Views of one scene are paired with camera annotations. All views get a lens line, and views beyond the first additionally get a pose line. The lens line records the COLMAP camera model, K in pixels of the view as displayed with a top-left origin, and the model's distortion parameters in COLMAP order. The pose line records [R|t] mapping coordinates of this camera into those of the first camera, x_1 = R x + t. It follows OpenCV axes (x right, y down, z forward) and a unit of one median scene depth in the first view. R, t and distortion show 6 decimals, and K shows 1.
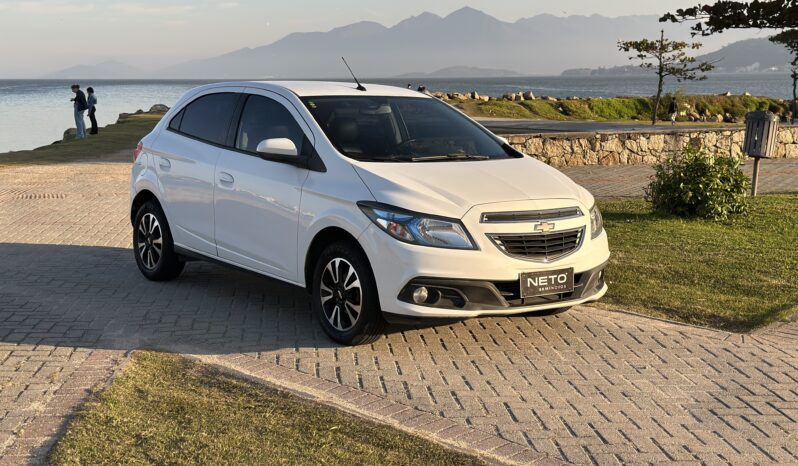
lens RADIAL K [[1101.7, 0, 399.8], [0, 1101.7, 234.1], [0, 0, 1]] dist [0.115203, 0.000000]
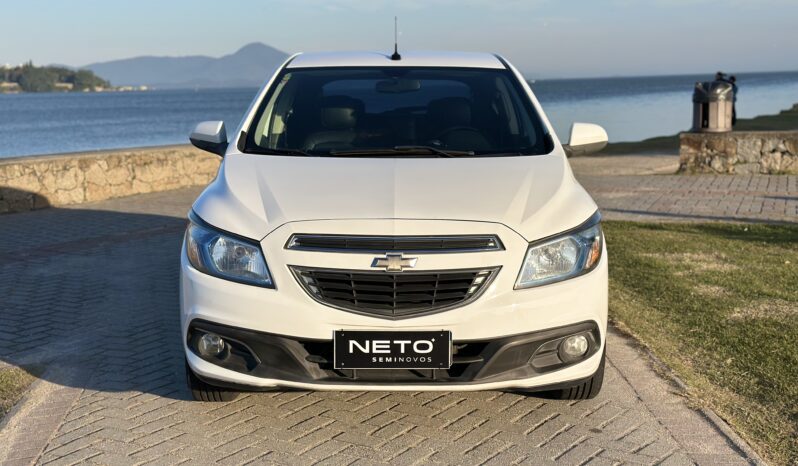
lens RADIAL K [[1101.7, 0, 398.7], [0, 1101.7, 233.4], [0, 0, 1]] dist [0.115203, 0.000000]
pose [[0.802214, 0.063845, -0.593613, 0.515958], [-0.065140, 0.997690, 0.019274, -0.036172], [0.593472, 0.023206, 0.804520, 0.496408]]
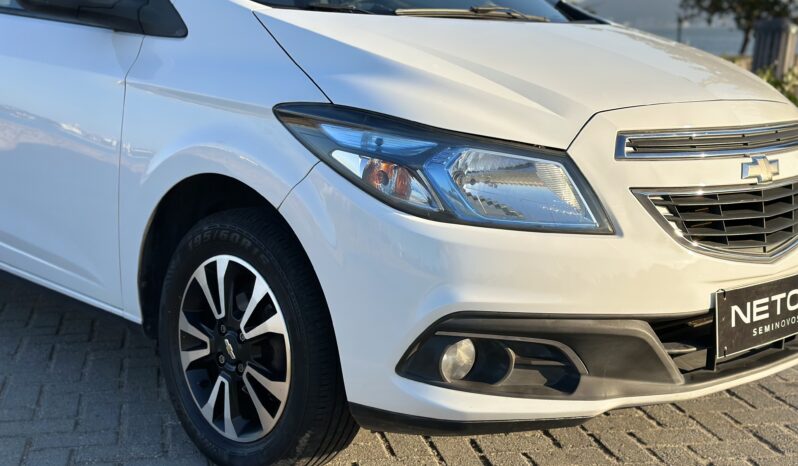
lens RADIAL K [[1101.7, 0, 371.6], [0, 1101.7, 240.7], [0, 0, 1]] dist [0.115203, 0.000000]
pose [[0.994667, -0.013964, 0.102184, -0.045425], [0.009051, 0.998788, 0.048386, -0.001762], [-0.102736, -0.047203, 0.993588, 0.632256]]
